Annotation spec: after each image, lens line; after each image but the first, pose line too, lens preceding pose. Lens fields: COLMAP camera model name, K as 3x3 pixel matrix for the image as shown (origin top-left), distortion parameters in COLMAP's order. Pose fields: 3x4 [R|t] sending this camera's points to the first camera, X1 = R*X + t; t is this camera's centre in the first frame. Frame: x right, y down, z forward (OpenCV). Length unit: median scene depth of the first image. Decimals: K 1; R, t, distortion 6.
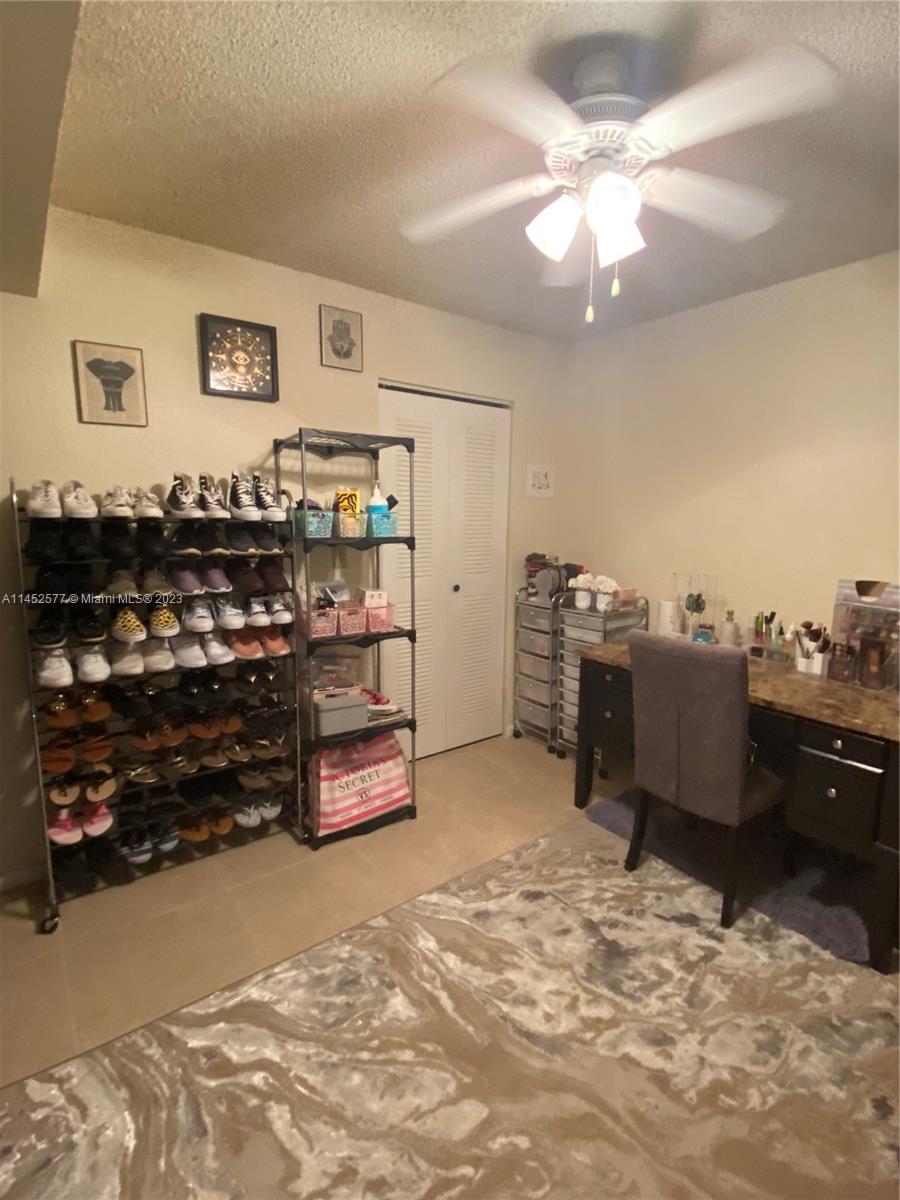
lens RADIAL K [[584.7, 0, 451.1], [0, 584.7, 601.3], [0, 0, 1]] dist [0.017605, -0.018139]
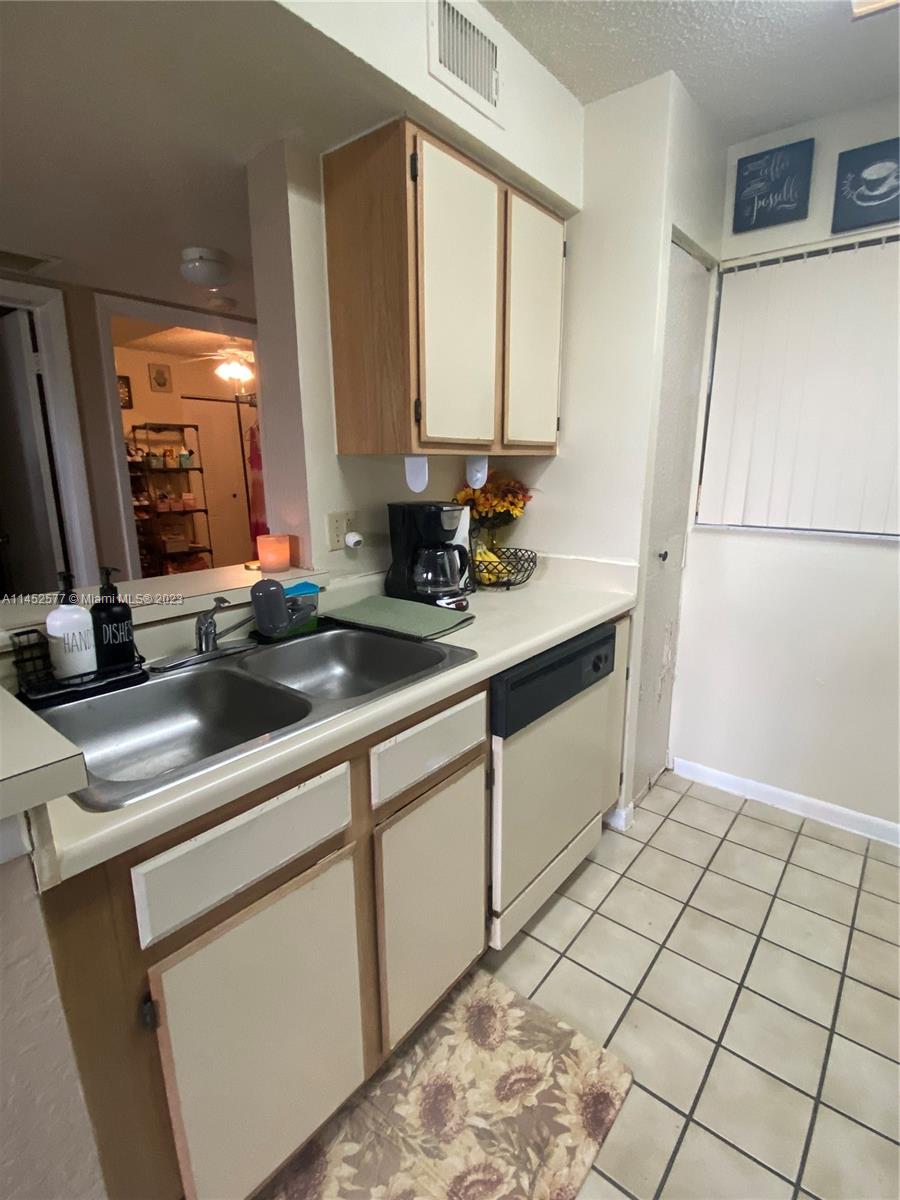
lens RADIAL K [[584.7, 0, 452.6], [0, 584.7, 596.4], [0, 0, 1]] dist [0.017605, -0.018139]
pose [[0.972684, -0.070254, 0.221247, 0.350635], [0.051742, 0.994741, 0.088387, 0.242624], [-0.226293, -0.074524, 0.971204, -1.518215]]
